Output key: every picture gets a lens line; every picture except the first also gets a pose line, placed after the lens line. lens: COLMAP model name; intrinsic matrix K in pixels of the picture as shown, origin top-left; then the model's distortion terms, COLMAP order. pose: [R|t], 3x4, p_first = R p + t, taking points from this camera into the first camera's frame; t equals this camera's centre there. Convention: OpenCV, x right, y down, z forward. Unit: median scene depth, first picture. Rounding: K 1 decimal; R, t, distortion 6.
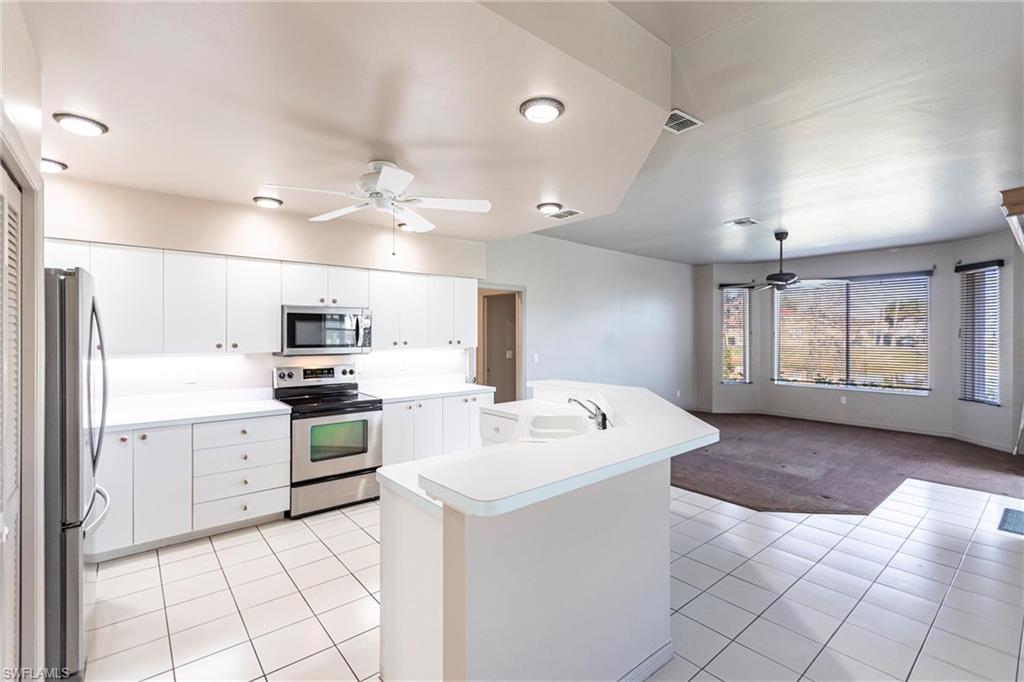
lens RADIAL K [[459.0, 0, 511.5], [0, 459.0, 337.1], [0, 0, 1]] dist [0.001085, 0.000025]
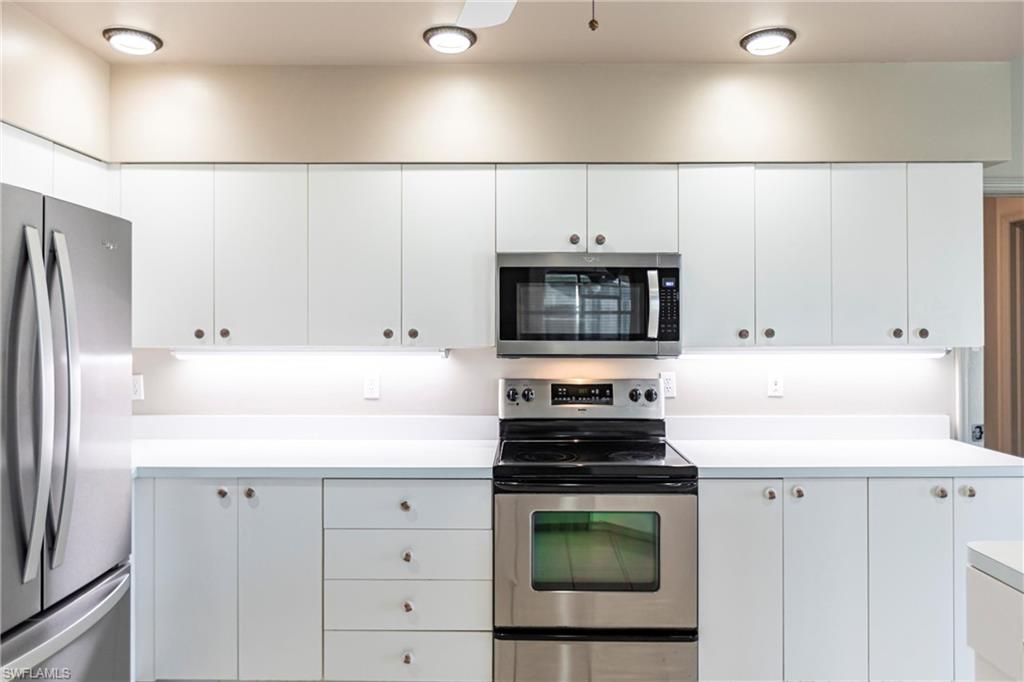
lens RADIAL K [[689.0, 0, 513.0], [0, 689.0, 320.1], [0, 0, 1]] dist [-0.009280, -0.001307]
pose [[0.759710, -0.006989, -0.650224, -0.004015], [-0.003823, 0.999877, -0.015214, 0.012384], [0.650250, 0.014045, 0.759590, 0.410242]]
